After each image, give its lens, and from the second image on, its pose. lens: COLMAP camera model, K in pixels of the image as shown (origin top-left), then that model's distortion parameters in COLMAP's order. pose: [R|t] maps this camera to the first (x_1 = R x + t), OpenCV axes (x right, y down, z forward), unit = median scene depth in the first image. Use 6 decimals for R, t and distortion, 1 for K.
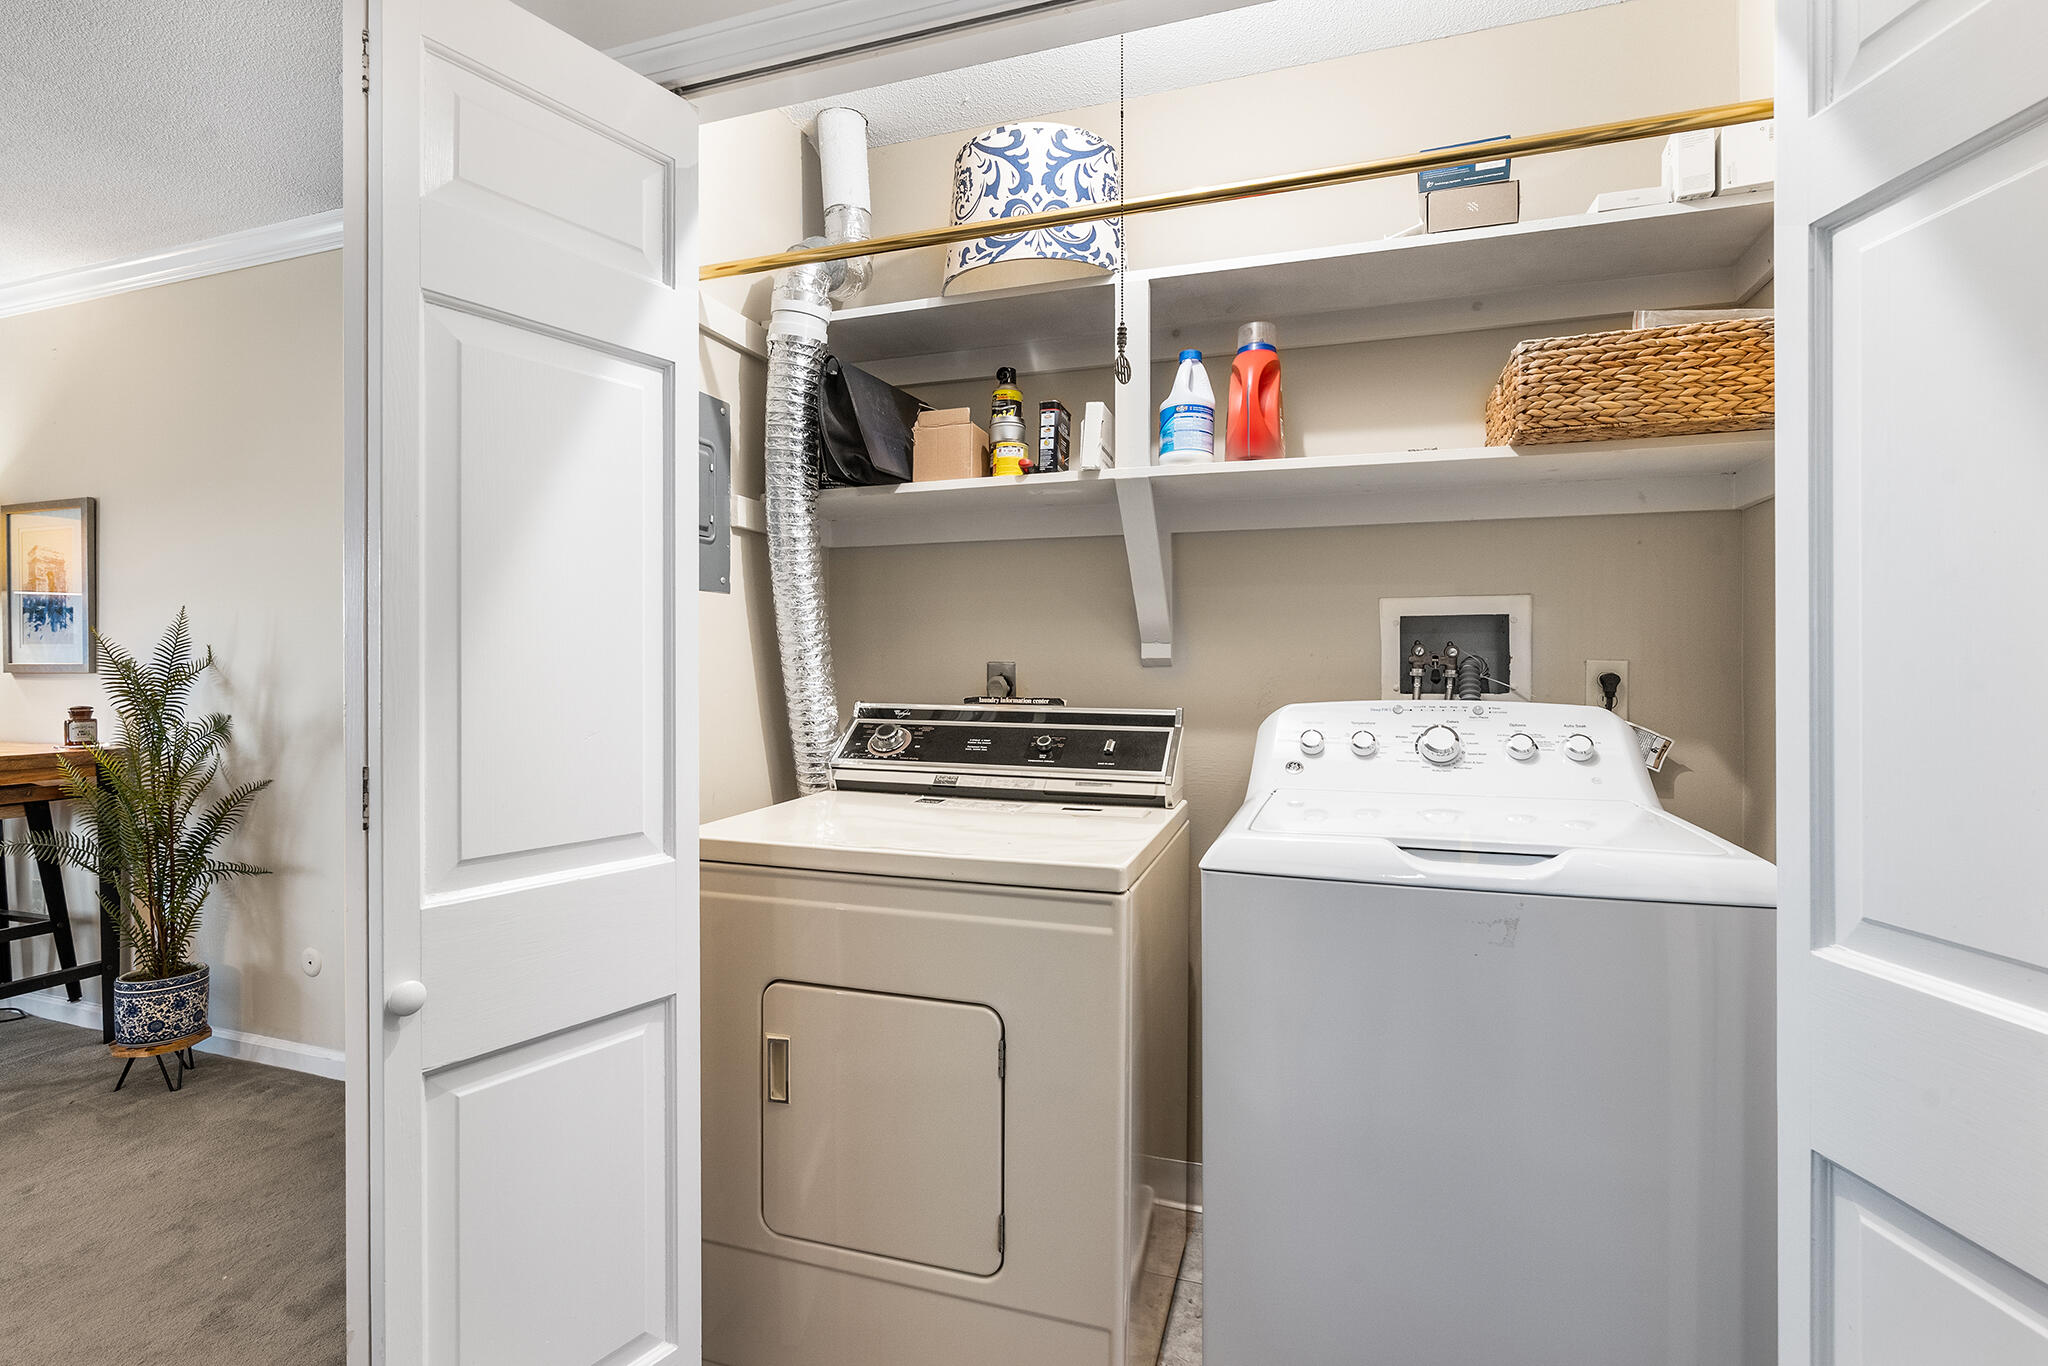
lens RADIAL K [[955.3, 0, 1023.7], [0, 955.3, 676.7], [0, 0, 1]] dist [0.001283, 0.001544]
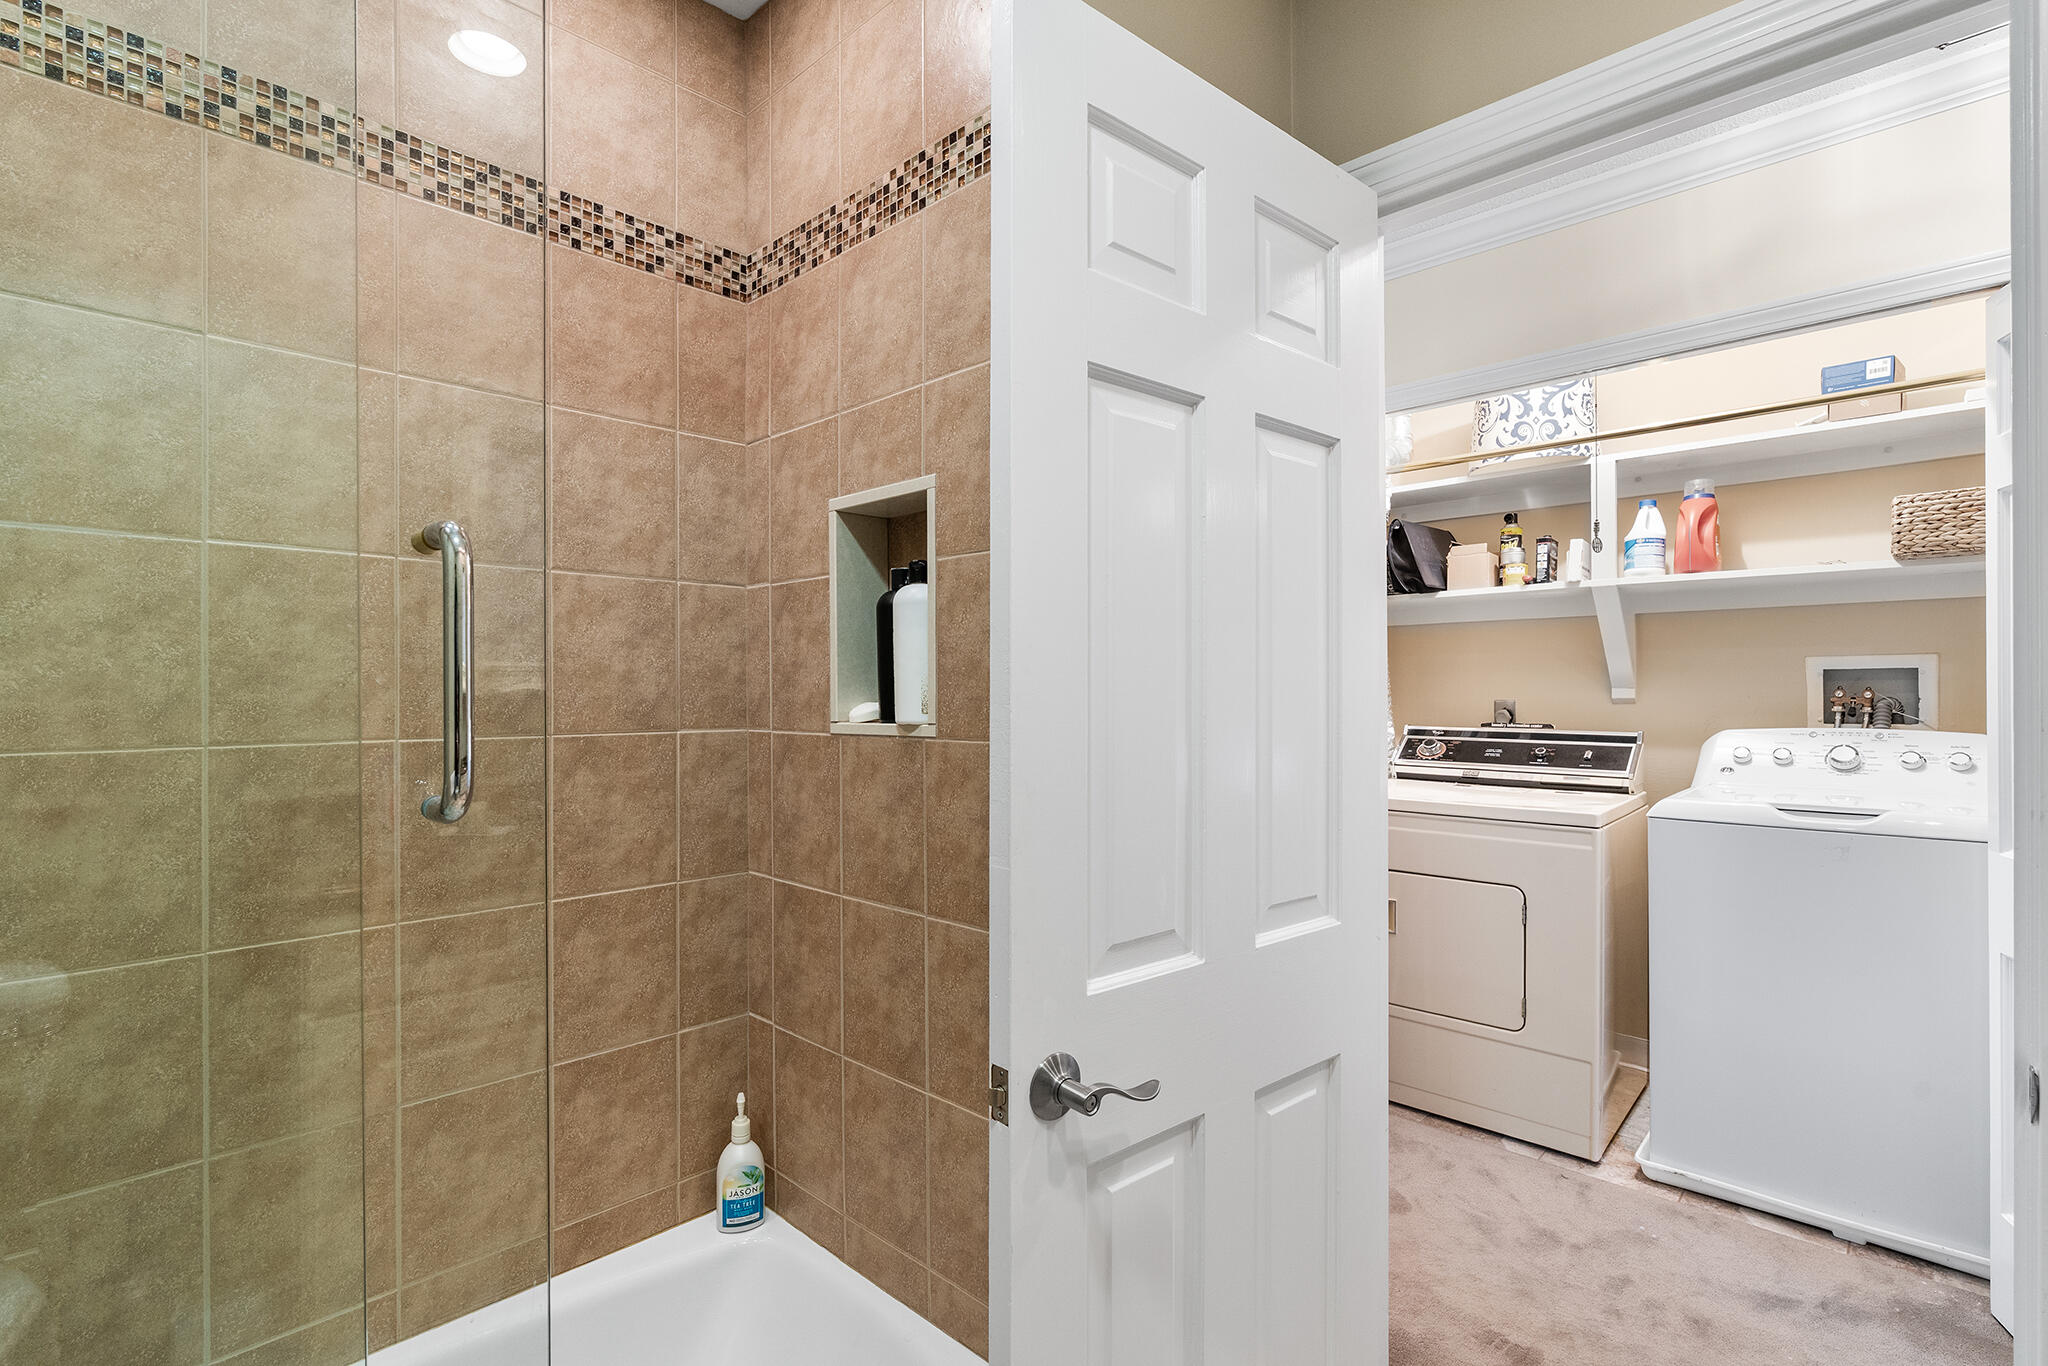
lens RADIAL K [[955.3, 0, 1028.6], [0, 955.3, 693.5], [0, 0, 1]] dist [0.001283, 0.001544]
pose [[0.908656, -0.002572, -0.417537, -0.089246], [-0.000882, 0.999967, -0.008080, -0.014893], [0.417544, 0.007710, 0.908624, -0.812372]]
